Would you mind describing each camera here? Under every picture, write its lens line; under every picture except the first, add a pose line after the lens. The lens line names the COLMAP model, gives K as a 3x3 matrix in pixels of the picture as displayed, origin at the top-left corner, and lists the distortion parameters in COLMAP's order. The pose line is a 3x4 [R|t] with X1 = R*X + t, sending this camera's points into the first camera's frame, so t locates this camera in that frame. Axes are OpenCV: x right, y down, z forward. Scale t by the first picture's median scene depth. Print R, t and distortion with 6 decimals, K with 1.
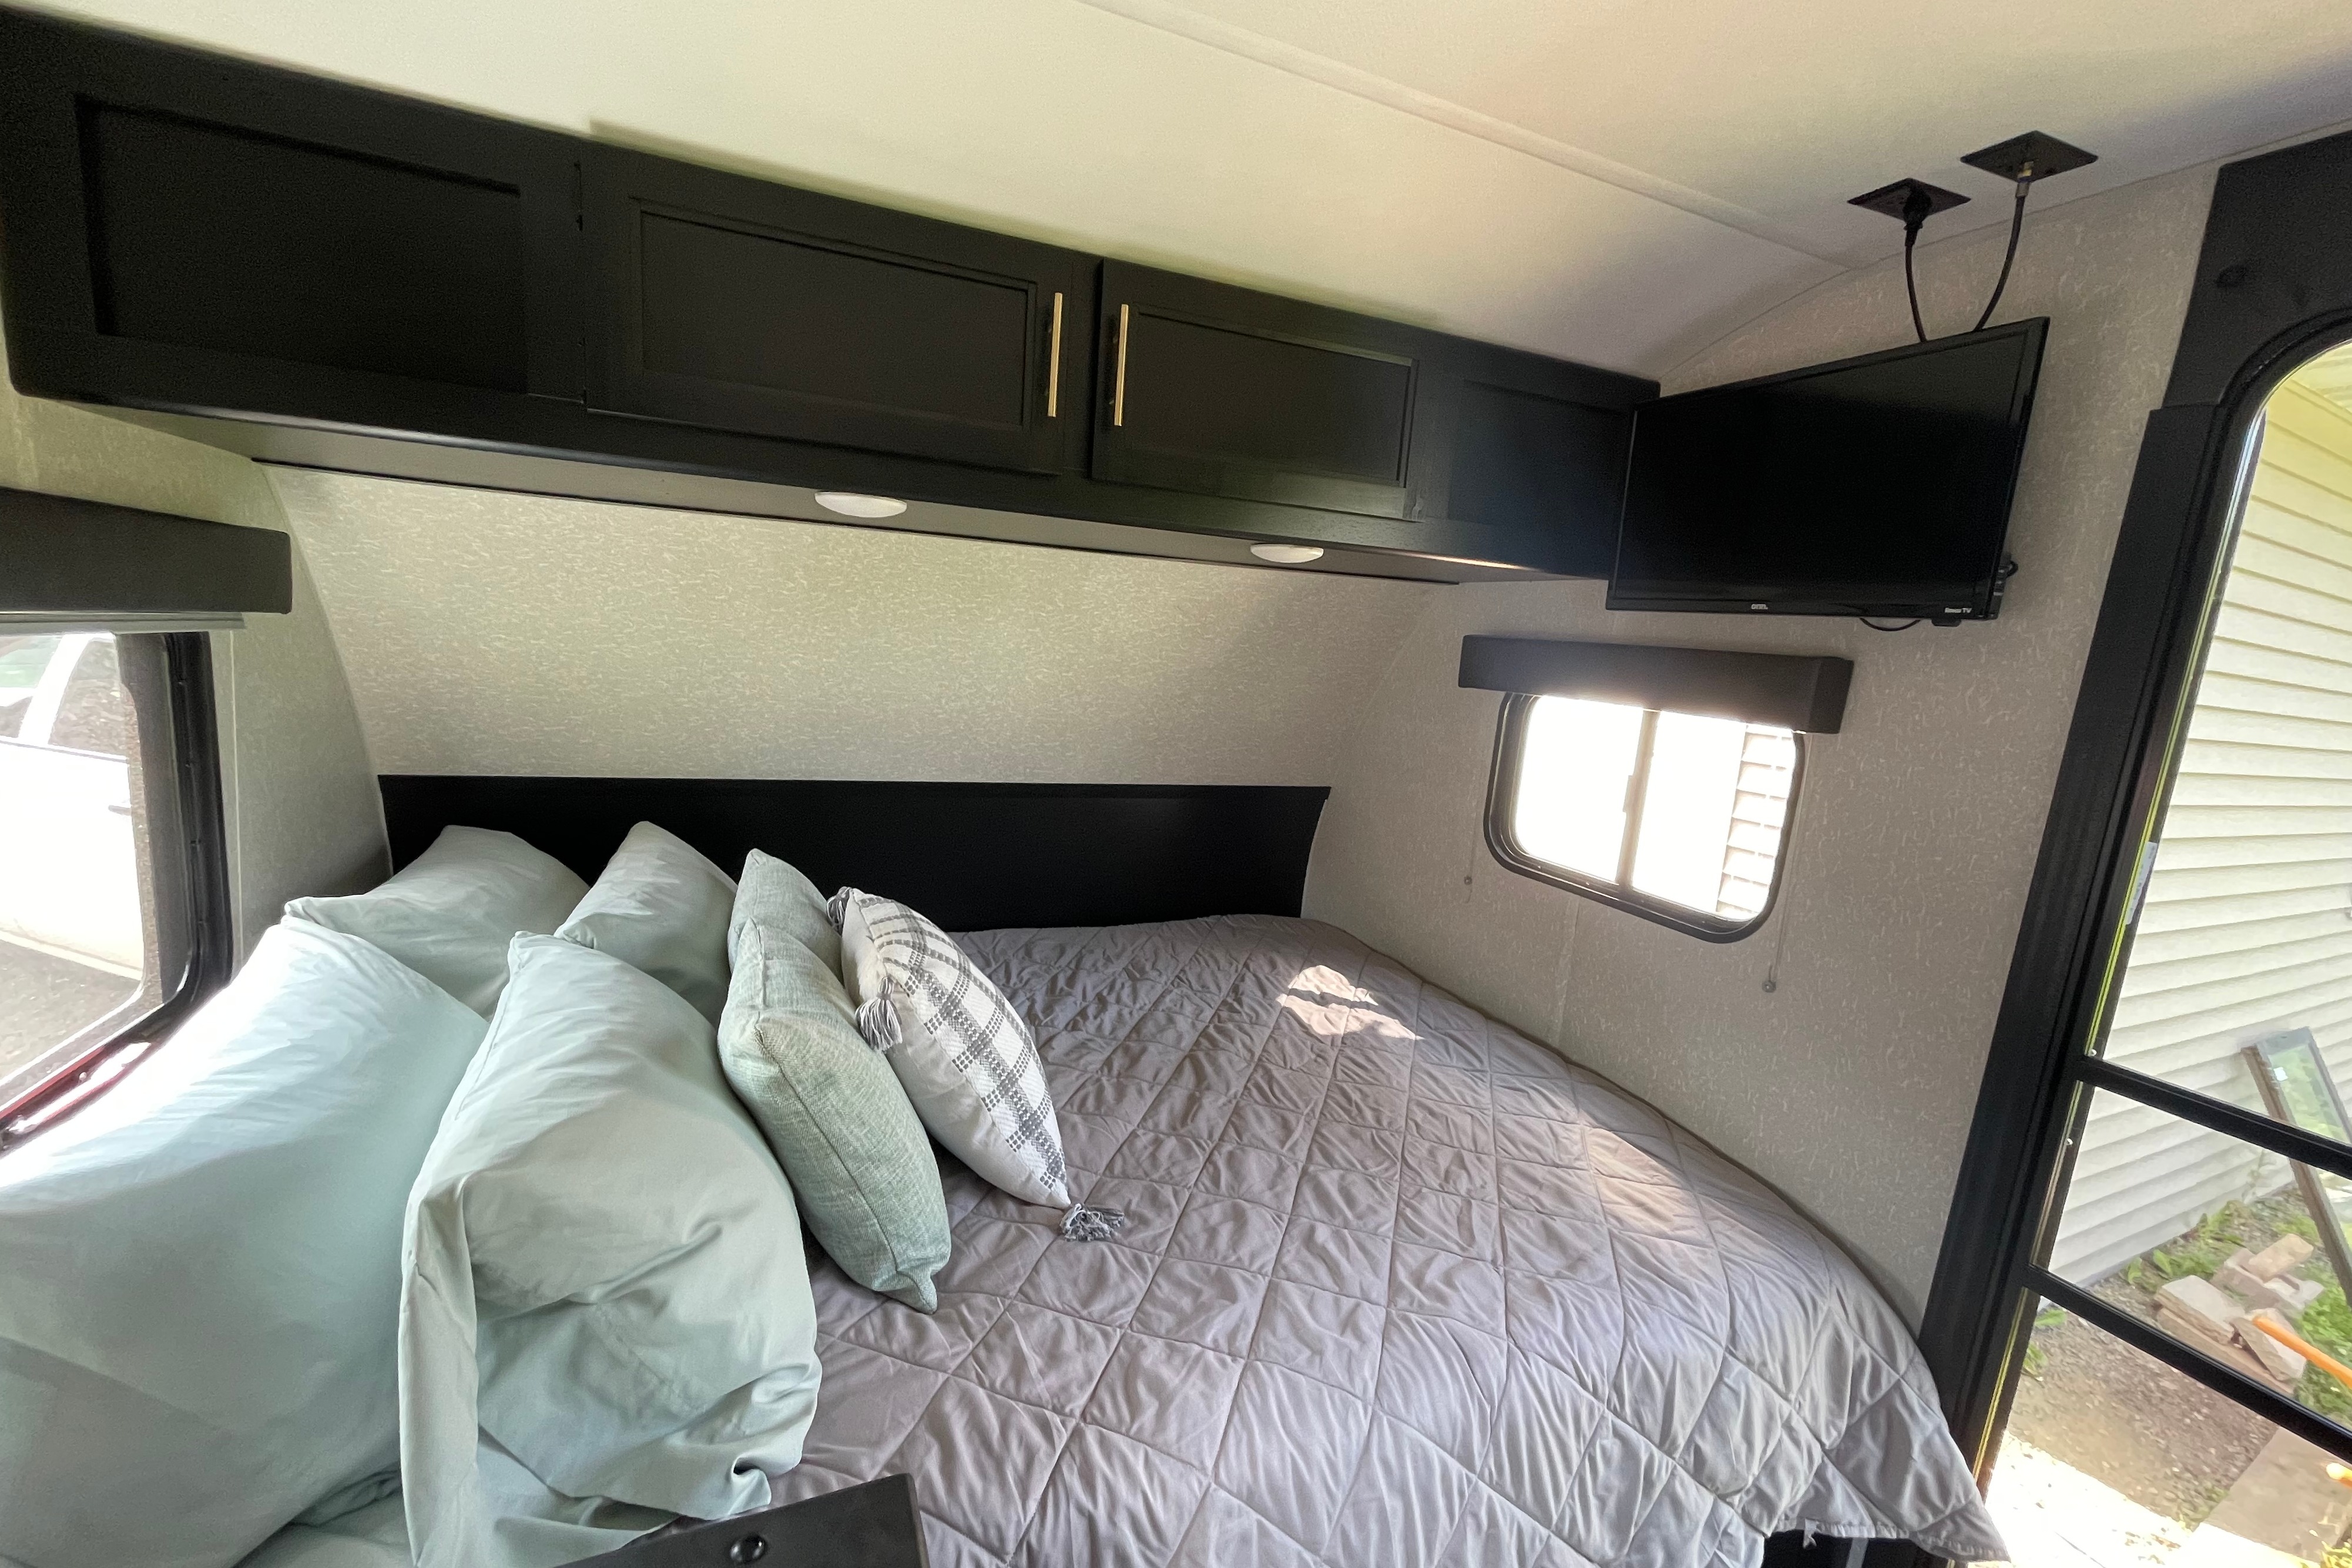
lens RADIAL K [[954.1, 0, 1168.6], [0, 954.1, 797.9], [0, 0, 1]] dist [-0.007404, 0.004251]
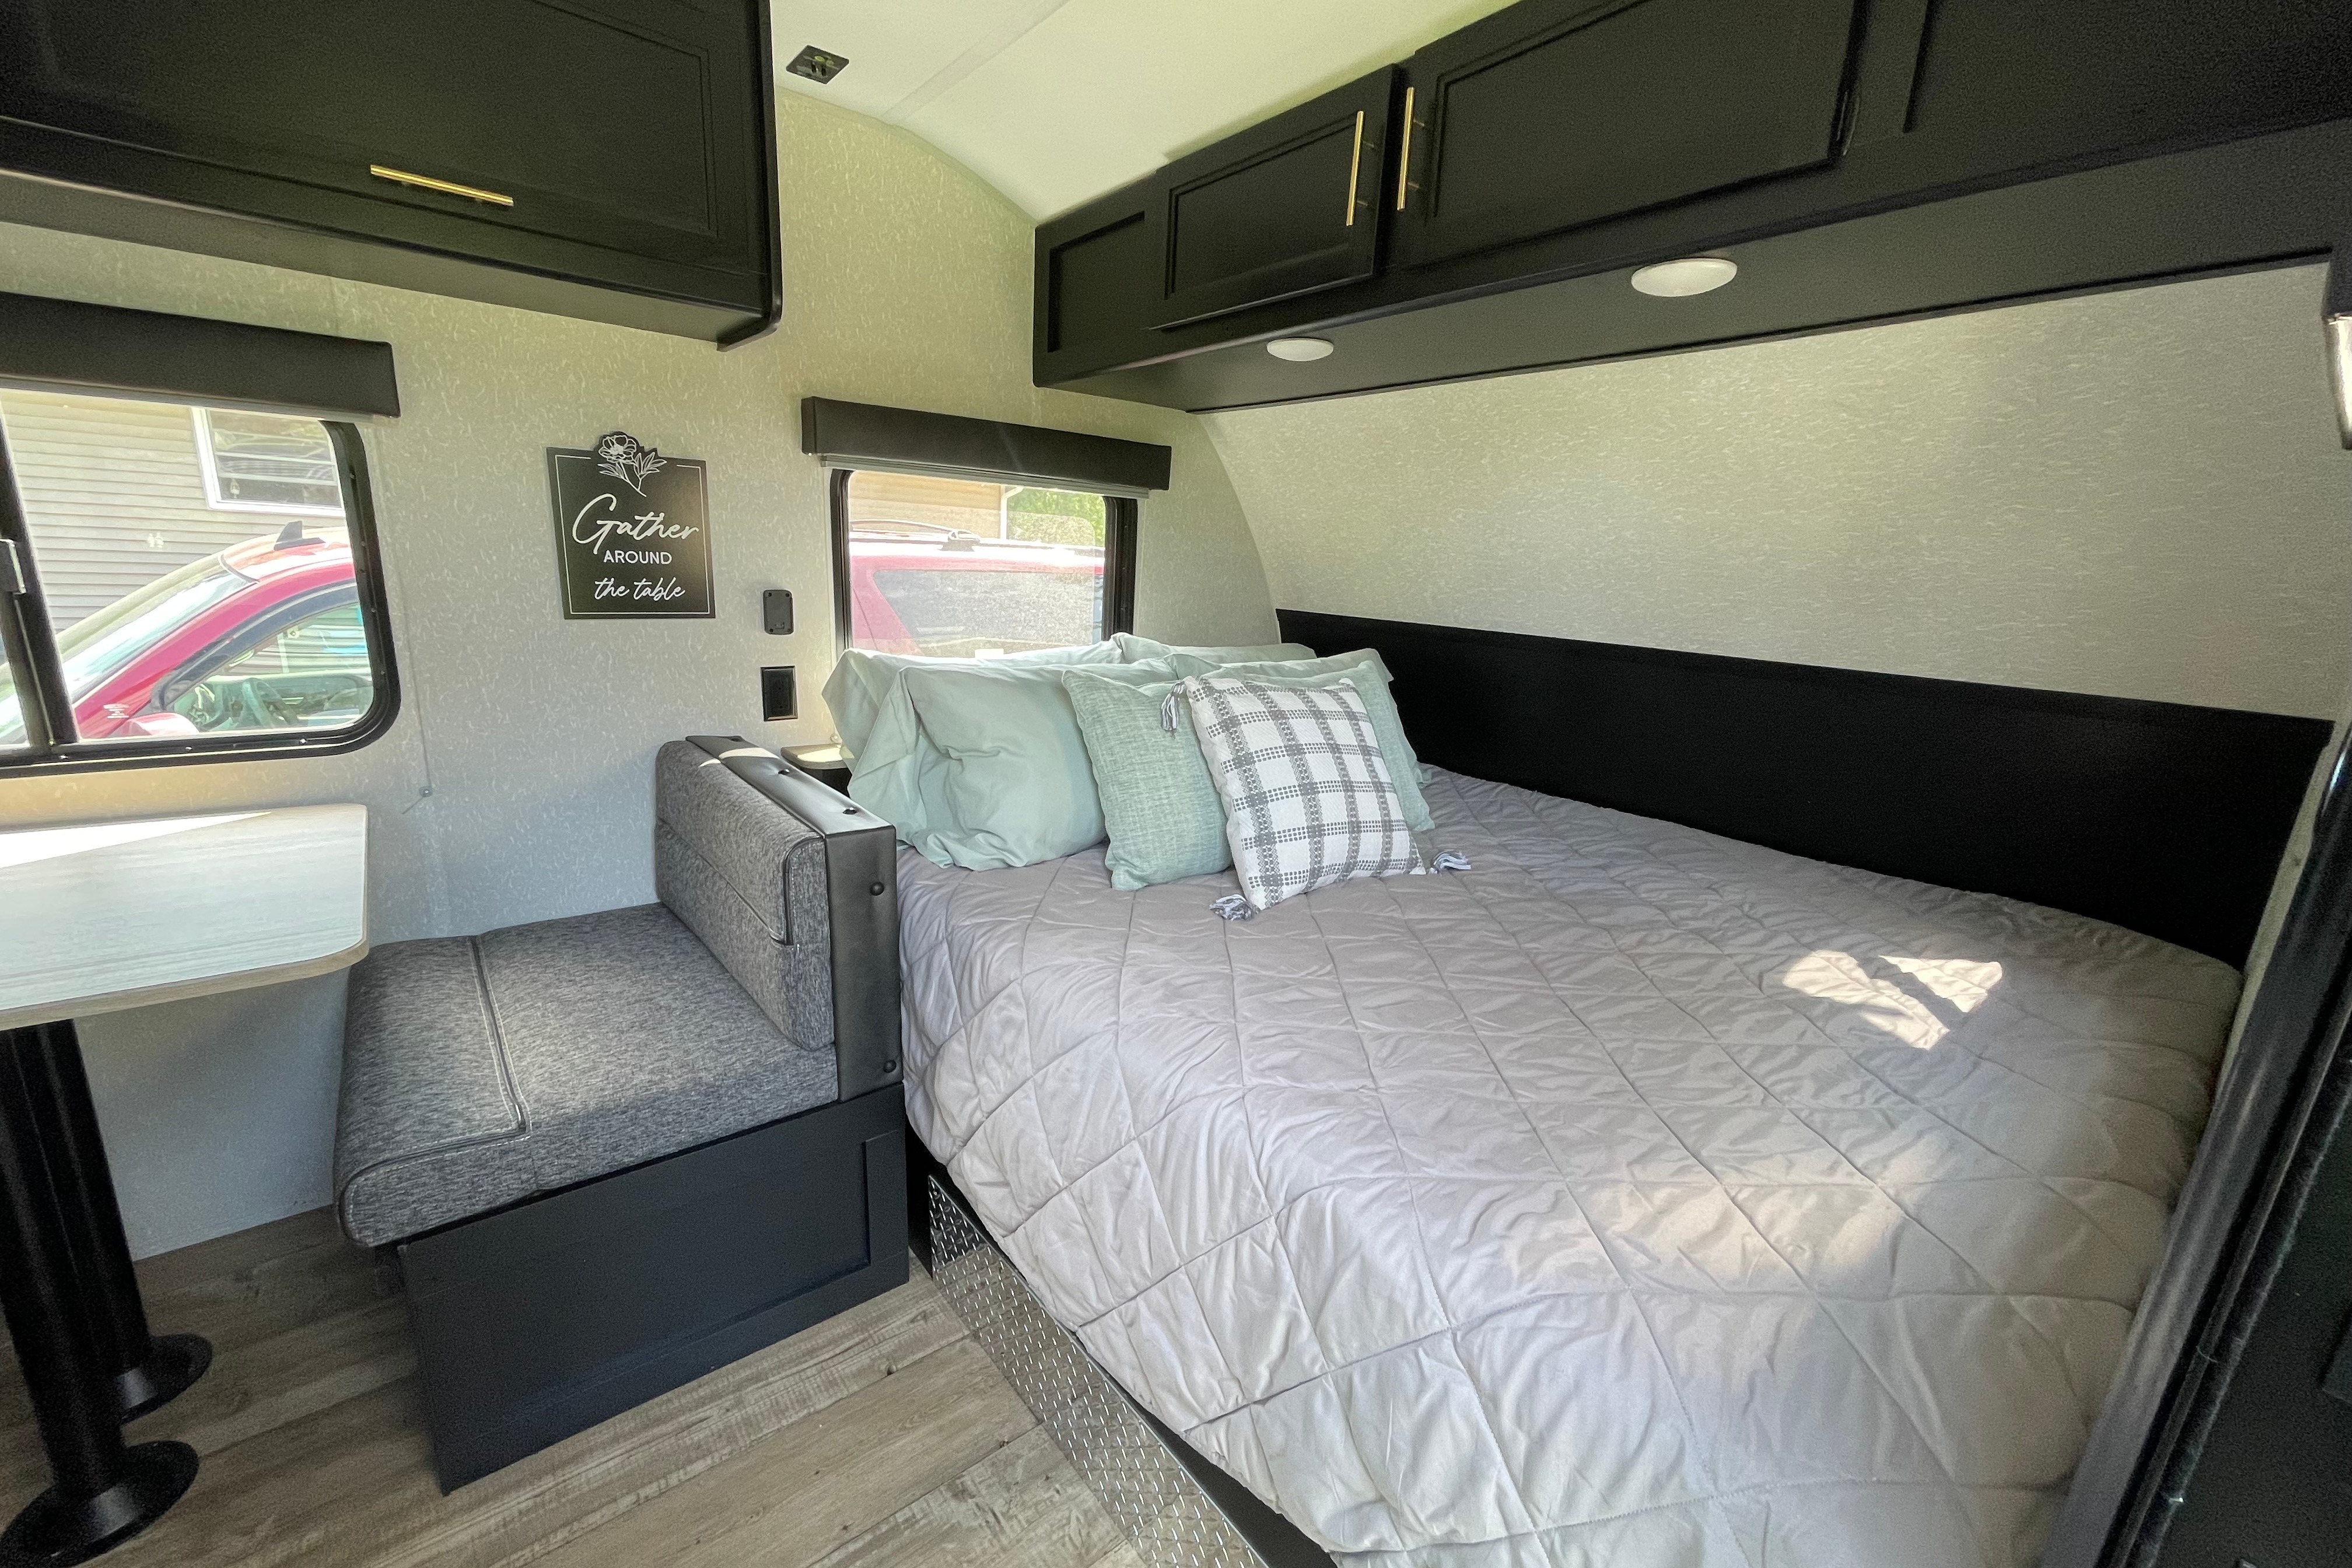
lens RADIAL K [[954.1, 0, 1159.0], [0, 954.1, 783.6], [0, 0, 1]] dist [-0.007404, 0.004251]
pose [[0.285039, 0.168934, -0.943512, 0.689655], [-0.185197, 0.975505, 0.118713, 0.111767], [0.940454, 0.140898, 0.309343, 0.354587]]
